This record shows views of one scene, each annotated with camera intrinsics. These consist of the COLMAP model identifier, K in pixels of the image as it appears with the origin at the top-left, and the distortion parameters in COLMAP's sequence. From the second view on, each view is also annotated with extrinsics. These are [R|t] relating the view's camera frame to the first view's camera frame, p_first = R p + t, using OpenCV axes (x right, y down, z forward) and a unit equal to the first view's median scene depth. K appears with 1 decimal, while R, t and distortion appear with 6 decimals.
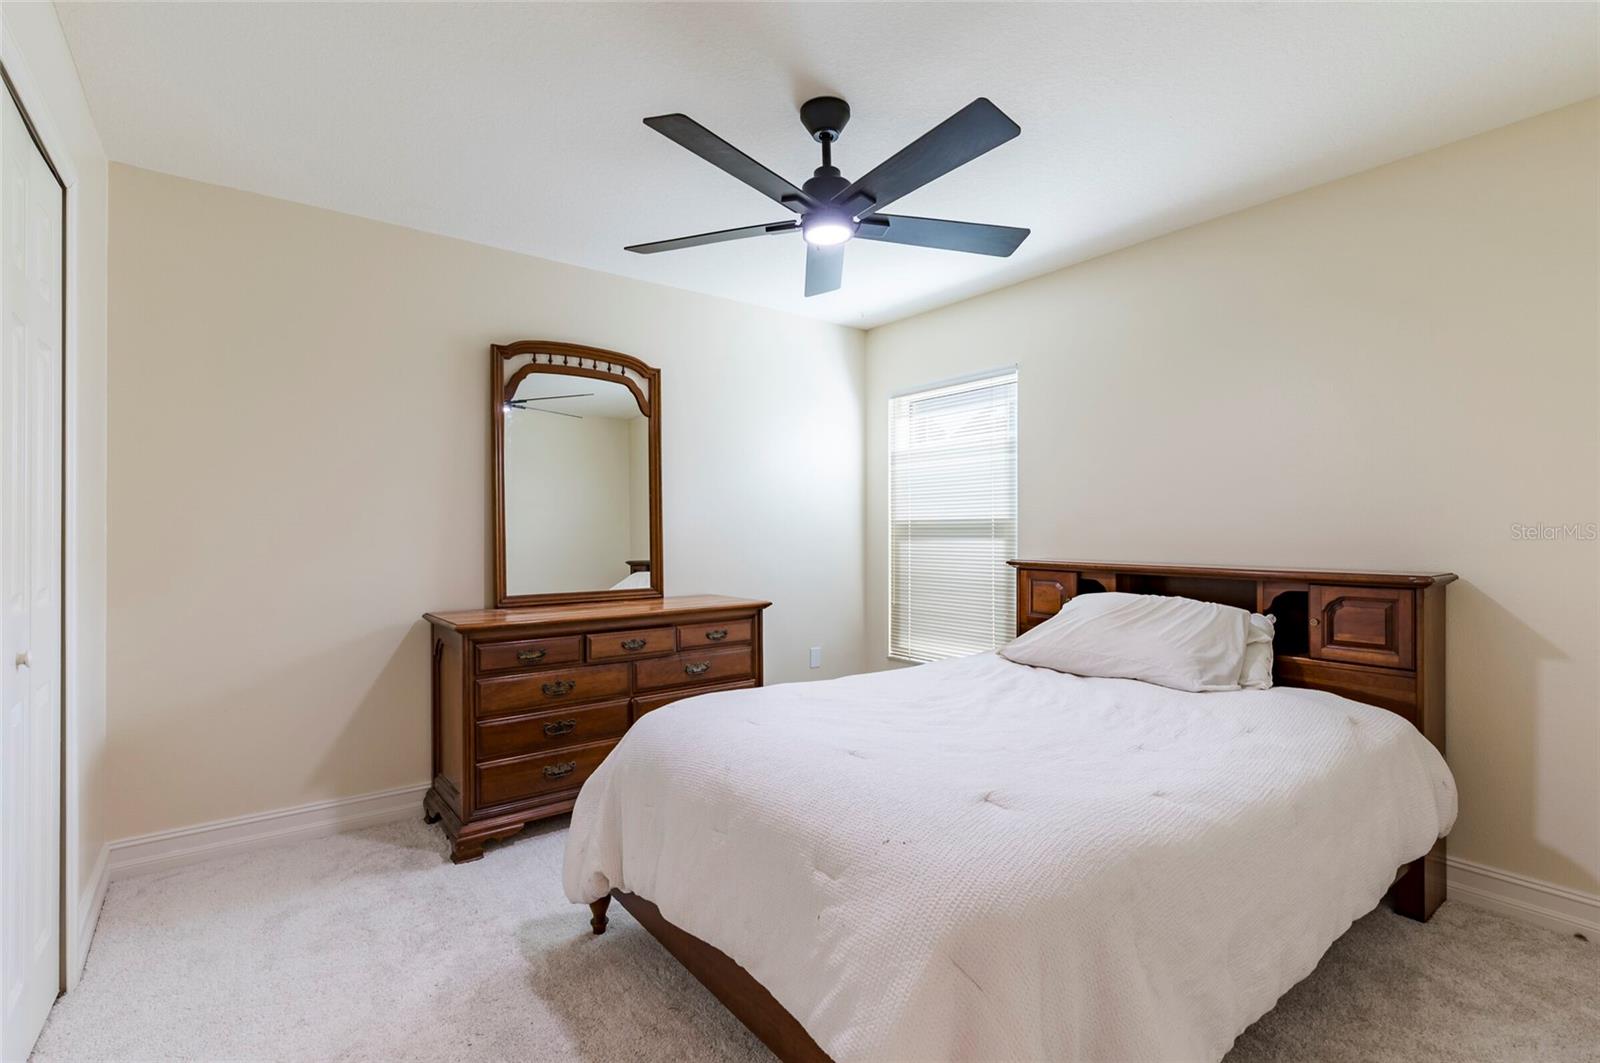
lens RADIAL K [[707.4, 0, 800.0], [0, 707.4, 531.5], [0, 0, 1]] dist [-0.001214, -0.000069]
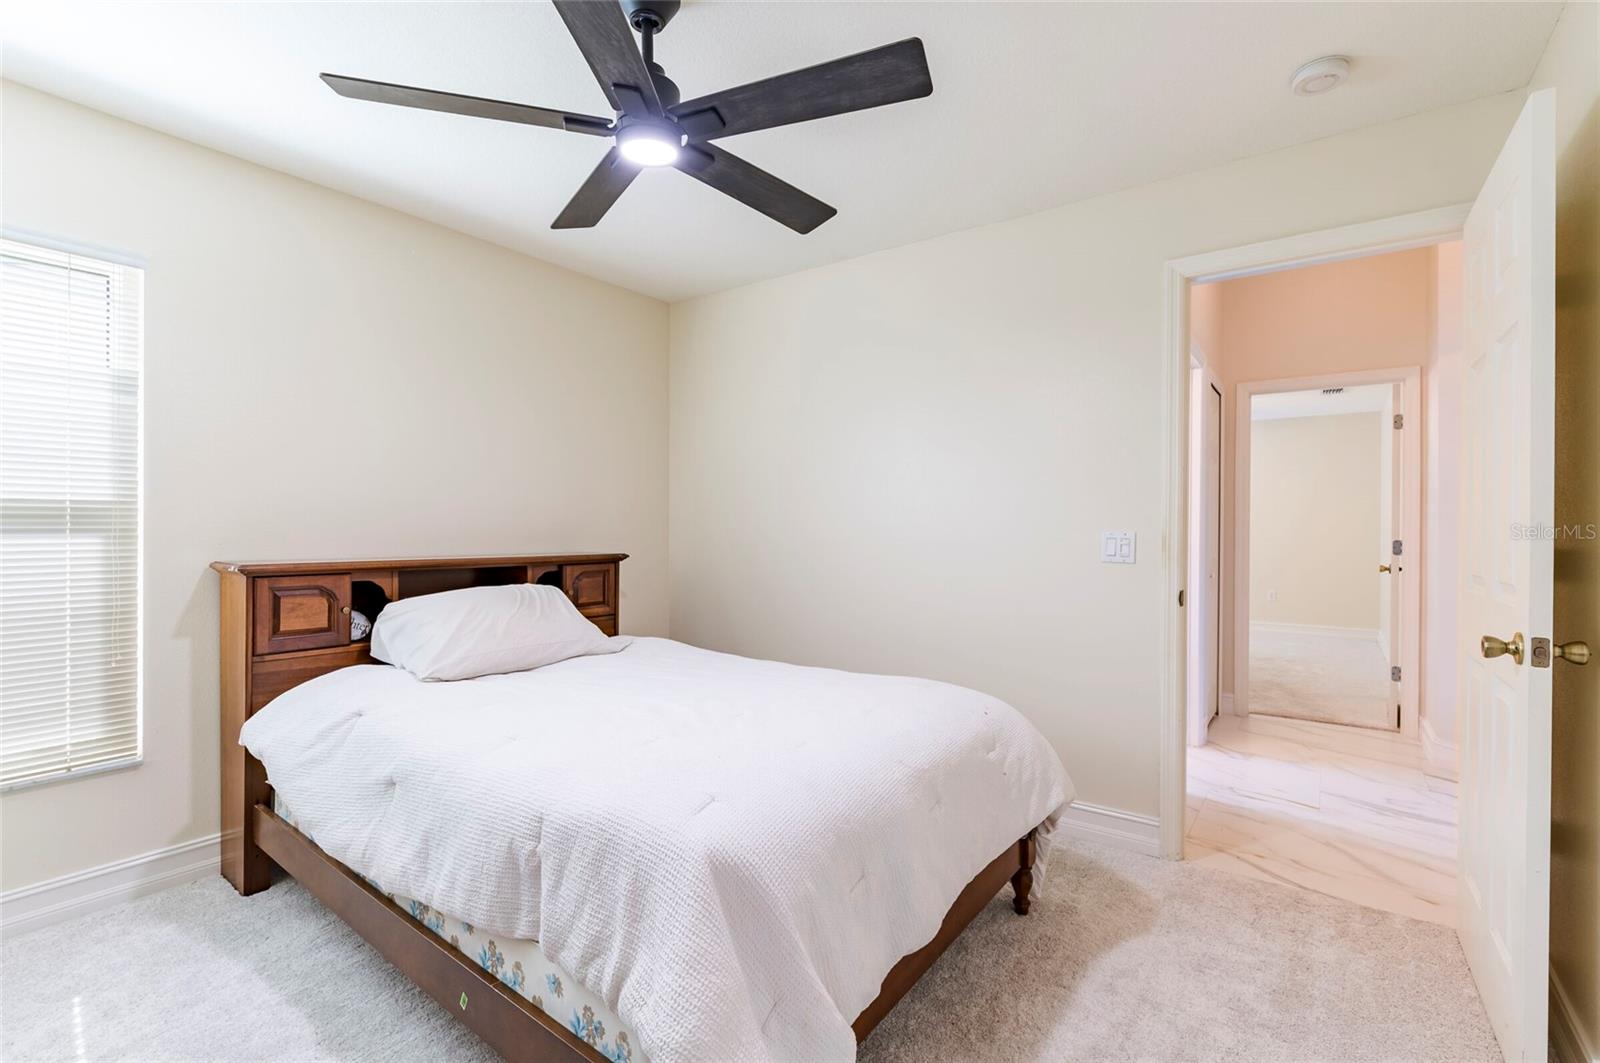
lens RADIAL K [[702.5, 0, 800.0], [0, 702.5, 531.5], [0, 0, 1]] dist [-0.003722, -0.000659]
pose [[-0.260995, -0.003276, 0.965335, -0.591877], [-0.000737, 0.999995, 0.003194, 0.006573], [-0.965340, 0.000122, -0.260996, 0.814627]]
